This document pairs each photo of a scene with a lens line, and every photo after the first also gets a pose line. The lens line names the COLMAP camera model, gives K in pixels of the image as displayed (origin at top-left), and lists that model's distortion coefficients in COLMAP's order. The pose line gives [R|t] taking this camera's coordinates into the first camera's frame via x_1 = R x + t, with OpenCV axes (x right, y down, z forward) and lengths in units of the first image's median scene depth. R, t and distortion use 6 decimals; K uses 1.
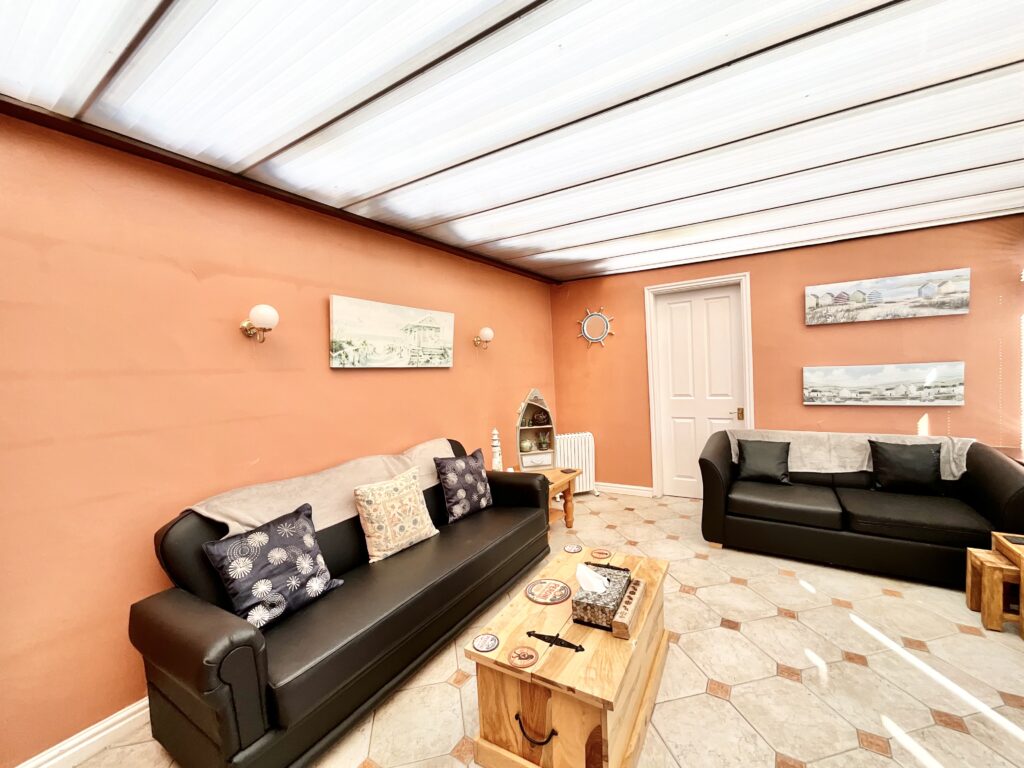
lens RADIAL K [[416.8, 0, 511.2], [0, 416.8, 384.4], [0, 0, 1]] dist [-0.000756, 0.000487]
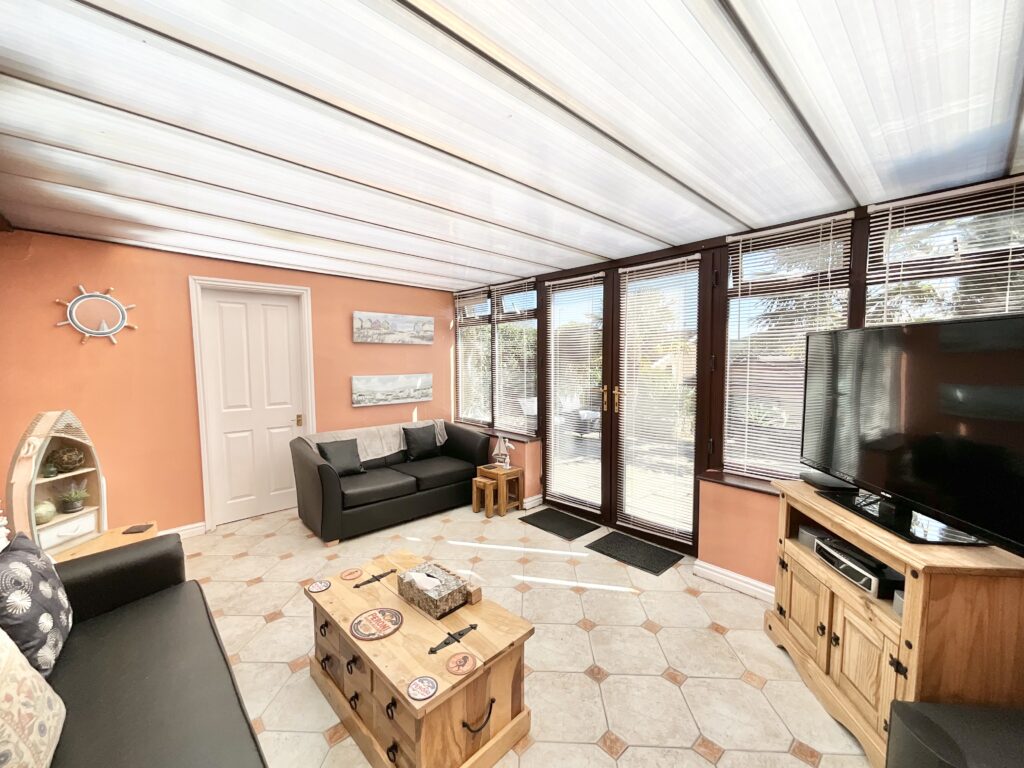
lens RADIAL K [[416.8, 0, 511.2], [0, 416.8, 384.4], [0, 0, 1]] dist [-0.000756, 0.000487]
pose [[0.252349, -0.015500, 0.967512, -0.409303], [0.030351, 0.999507, 0.008096, -0.014753], [-0.967160, 0.027322, 0.252695, 0.270379]]
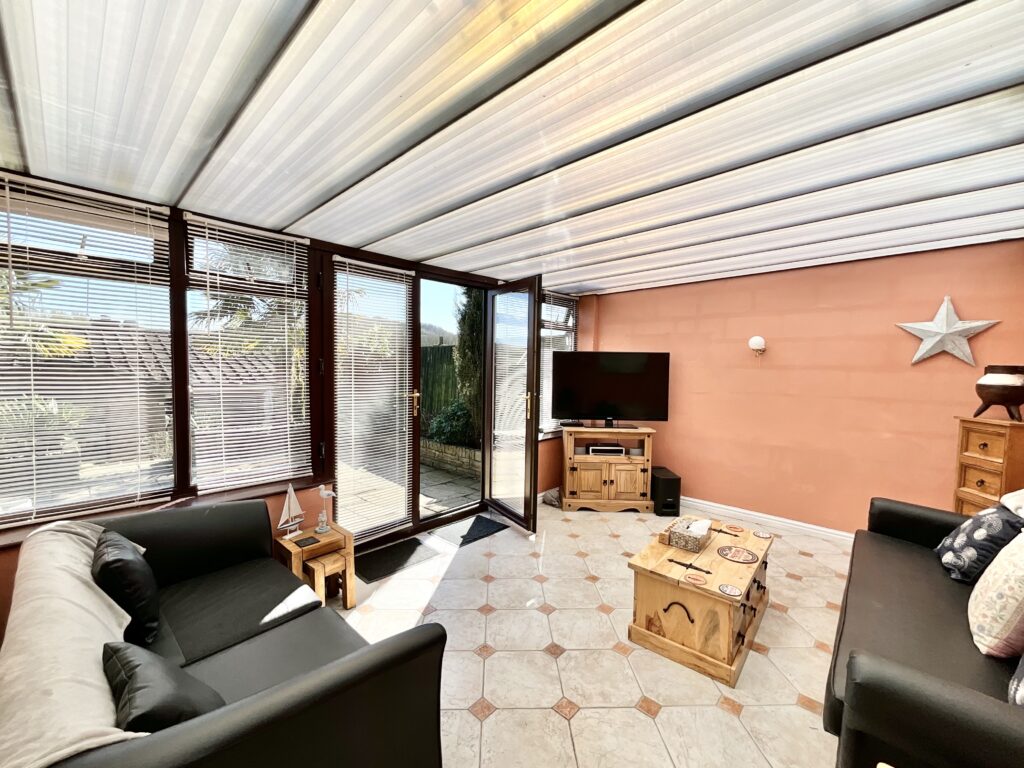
lens RADIAL K [[419.3, 0, 512.0], [0, 419.3, 384.0], [0, 0, 1]] dist [-0.003054, -0.000169]
pose [[-0.984867, 0.018717, 0.172301, 0.310224], [0.033327, 0.996051, 0.082291, -0.091849], [-0.170080, 0.086788, -0.981601, 1.347654]]
